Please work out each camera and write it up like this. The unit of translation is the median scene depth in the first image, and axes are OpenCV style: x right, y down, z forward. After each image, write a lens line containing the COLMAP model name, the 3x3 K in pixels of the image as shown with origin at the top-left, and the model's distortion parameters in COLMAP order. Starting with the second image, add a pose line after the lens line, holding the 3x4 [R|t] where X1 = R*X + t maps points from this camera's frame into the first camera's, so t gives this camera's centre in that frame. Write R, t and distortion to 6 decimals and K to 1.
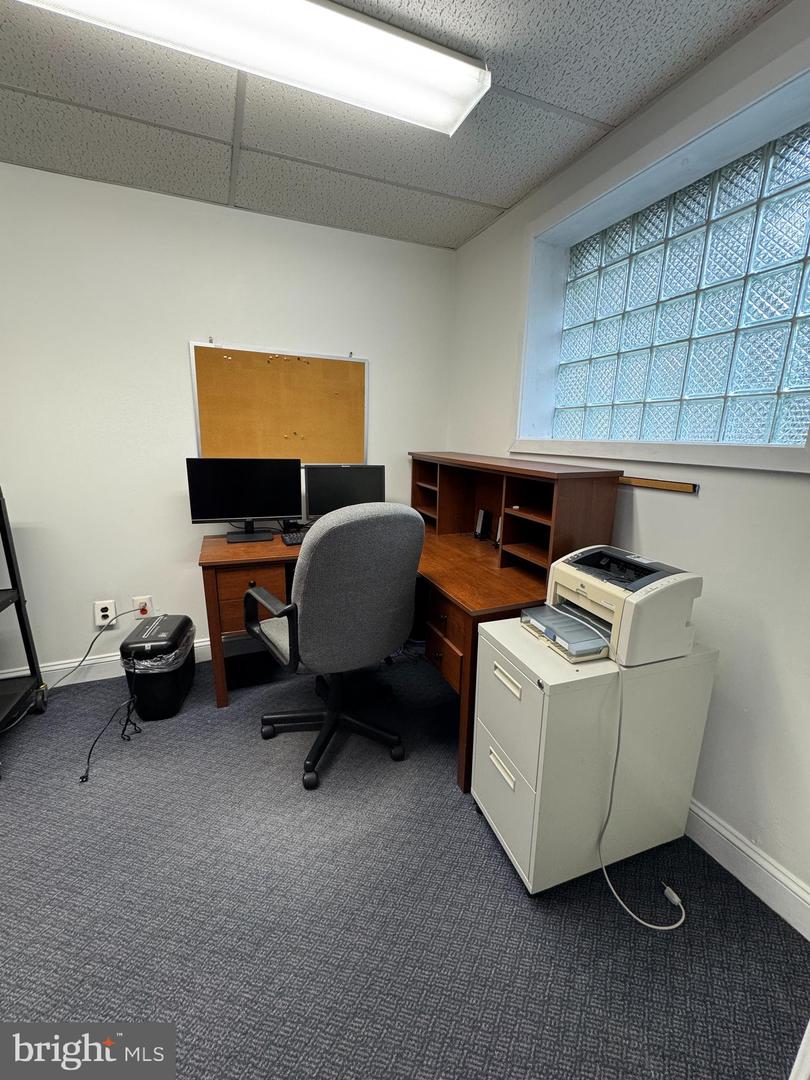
lens RADIAL K [[431.4, 0, 409.8], [0, 431.4, 538.5], [0, 0, 1]] dist [-0.002723, 0.000674]
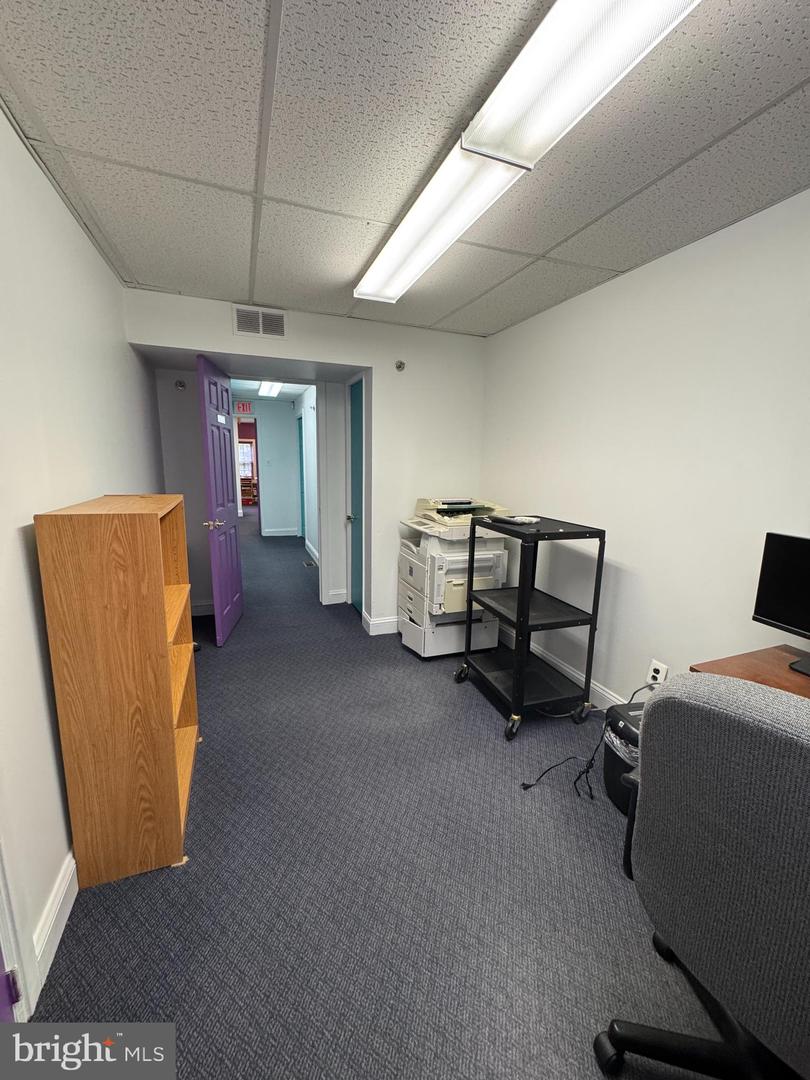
lens RADIAL K [[431.4, 0, 406.4], [0, 431.4, 538.1], [0, 0, 1]] dist [-0.002723, 0.000674]
pose [[-0.036722, 0.164797, -0.985644, 0.274865], [-0.253285, 0.952568, 0.168703, -0.184249], [0.966695, 0.255843, 0.006761, 0.521902]]
